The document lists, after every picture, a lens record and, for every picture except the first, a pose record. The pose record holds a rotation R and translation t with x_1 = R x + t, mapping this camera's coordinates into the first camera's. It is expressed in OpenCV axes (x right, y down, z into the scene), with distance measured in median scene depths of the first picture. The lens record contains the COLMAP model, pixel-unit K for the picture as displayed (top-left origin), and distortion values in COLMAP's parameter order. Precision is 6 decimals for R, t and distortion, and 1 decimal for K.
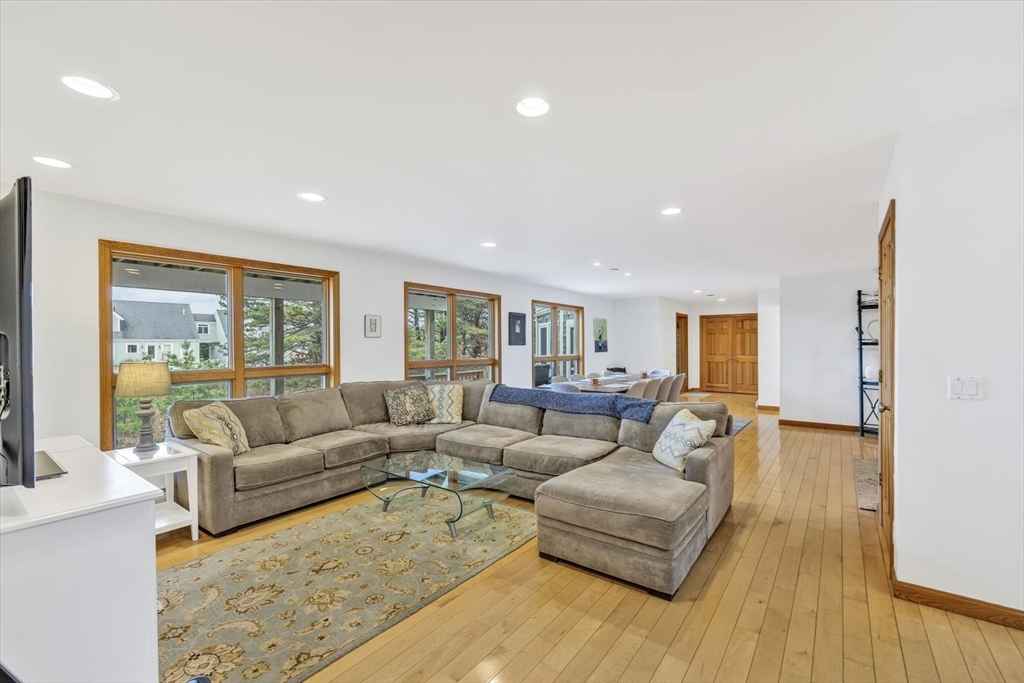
lens RADIAL K [[426.3, 0, 513.8], [0, 426.3, 348.7], [0, 0, 1]] dist [0.000510, 0.000002]
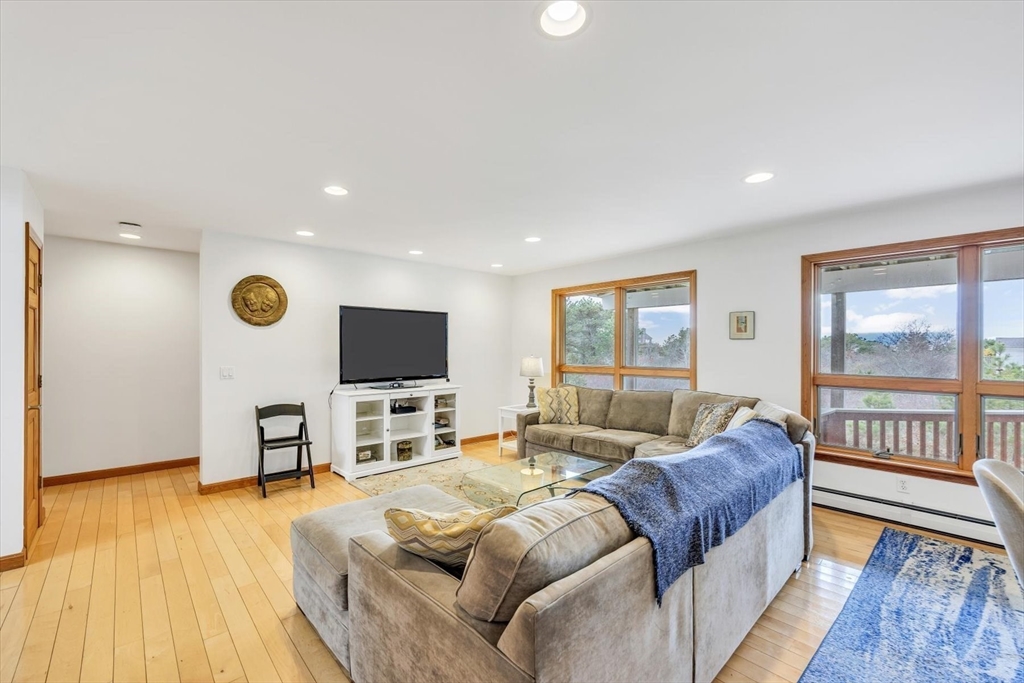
lens RADIAL K [[426.3, 0, 513.8], [0, 426.3, 348.7], [0, 0, 1]] dist [0.000510, 0.000002]
pose [[-0.176032, 0.000669, -0.984384, 0.577032], [-0.011043, 0.999936, 0.002654, -0.004054], [0.984322, 0.011338, -0.176013, 0.748748]]
